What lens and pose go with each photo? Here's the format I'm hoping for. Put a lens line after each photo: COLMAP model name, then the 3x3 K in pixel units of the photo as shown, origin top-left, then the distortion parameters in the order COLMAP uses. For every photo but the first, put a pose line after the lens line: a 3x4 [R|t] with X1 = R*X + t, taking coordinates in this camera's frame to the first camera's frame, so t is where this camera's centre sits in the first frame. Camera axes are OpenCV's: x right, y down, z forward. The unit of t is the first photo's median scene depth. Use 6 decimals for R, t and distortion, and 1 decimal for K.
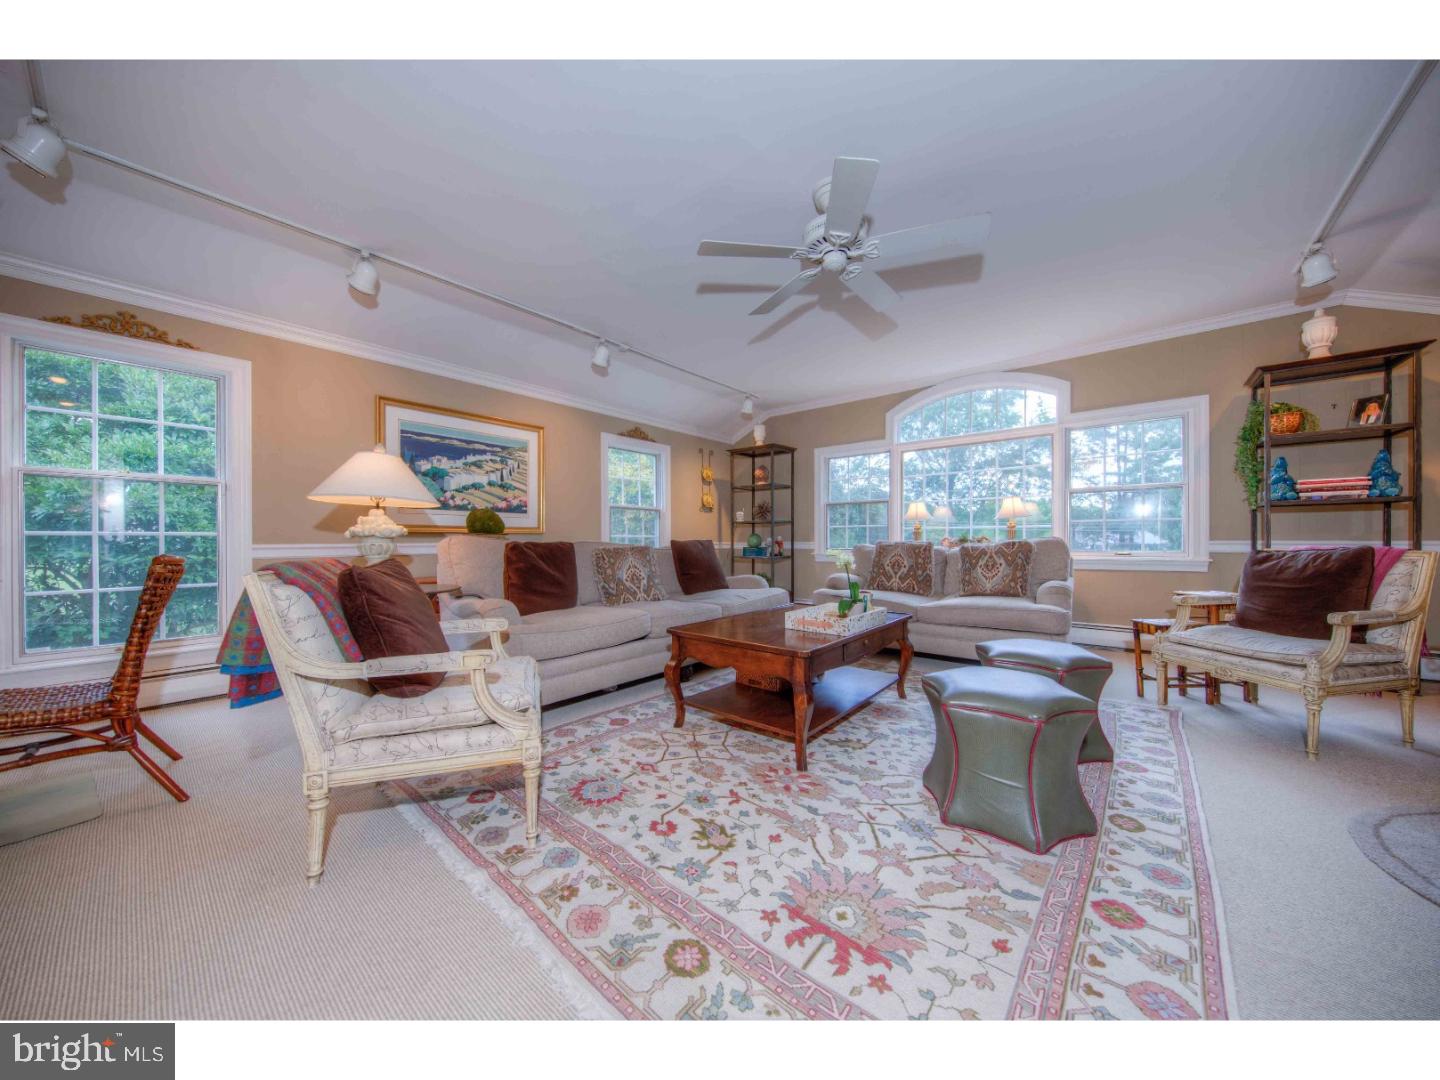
lens RADIAL K [[497.4, 0, 719.4], [0, 497.4, 542.2], [0, 0, 1]] dist [-0.000215, -0.000486]
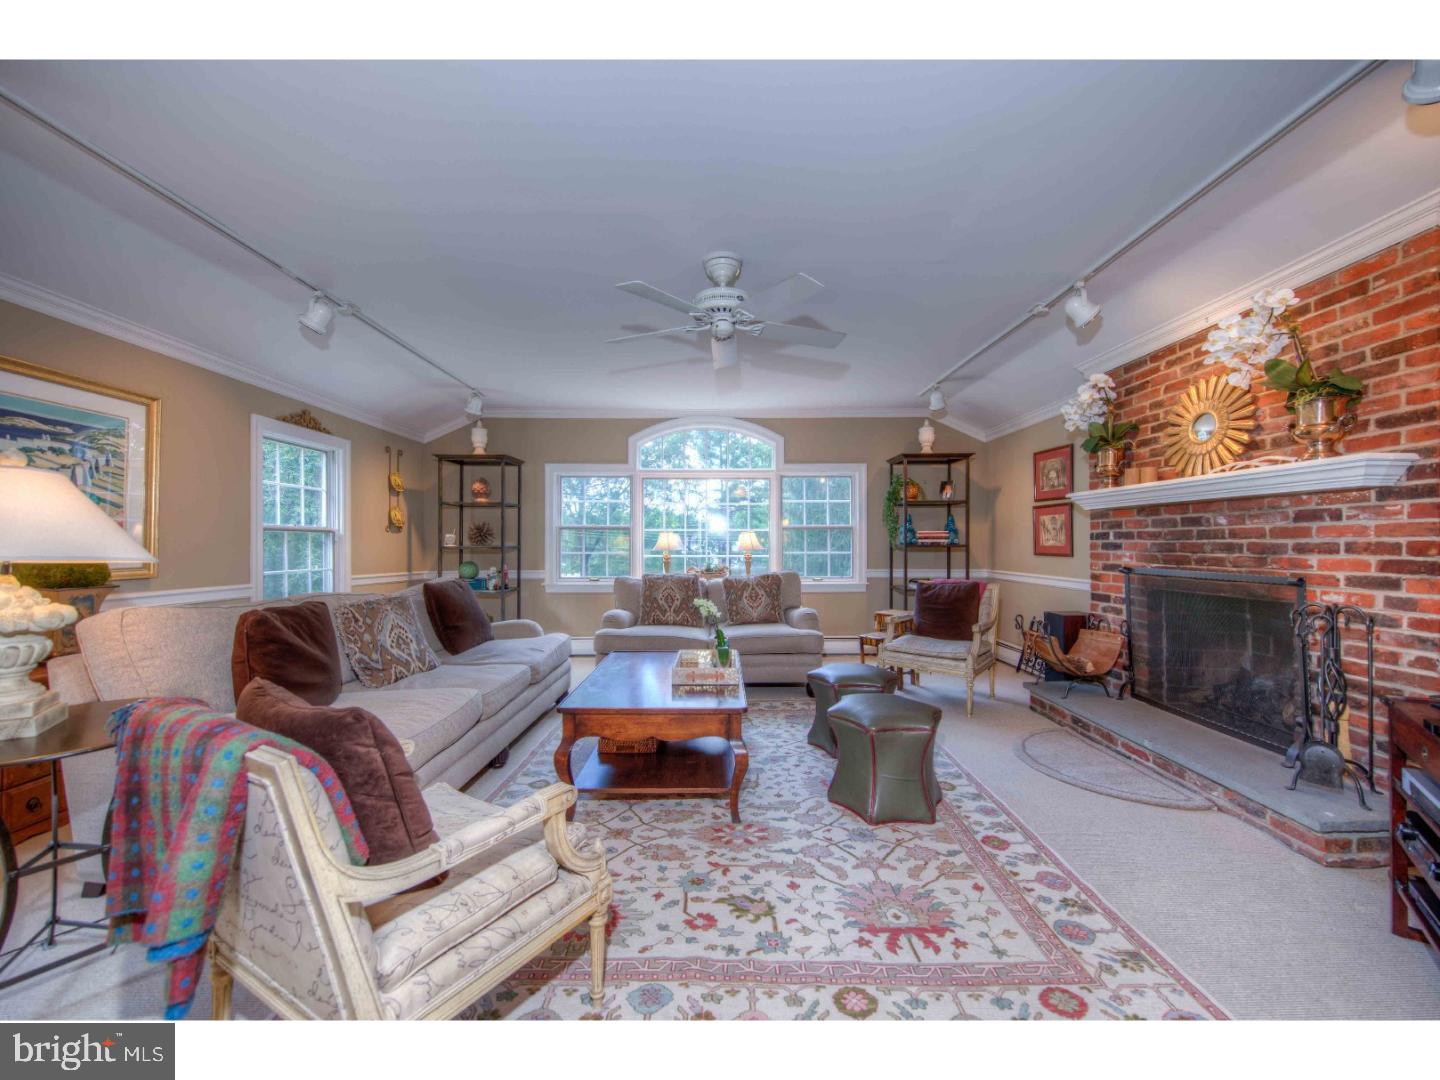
lens RADIAL K [[572.9, 0, 721.5], [0, 572.9, 538.6], [0, 0, 1]] dist [0.012175, -0.000469]
pose [[0.759463, 0.008348, 0.650497, -0.479660], [0.000447, 0.999911, -0.013354, -0.089431], [-0.650550, 0.010432, 0.759391, 0.071321]]
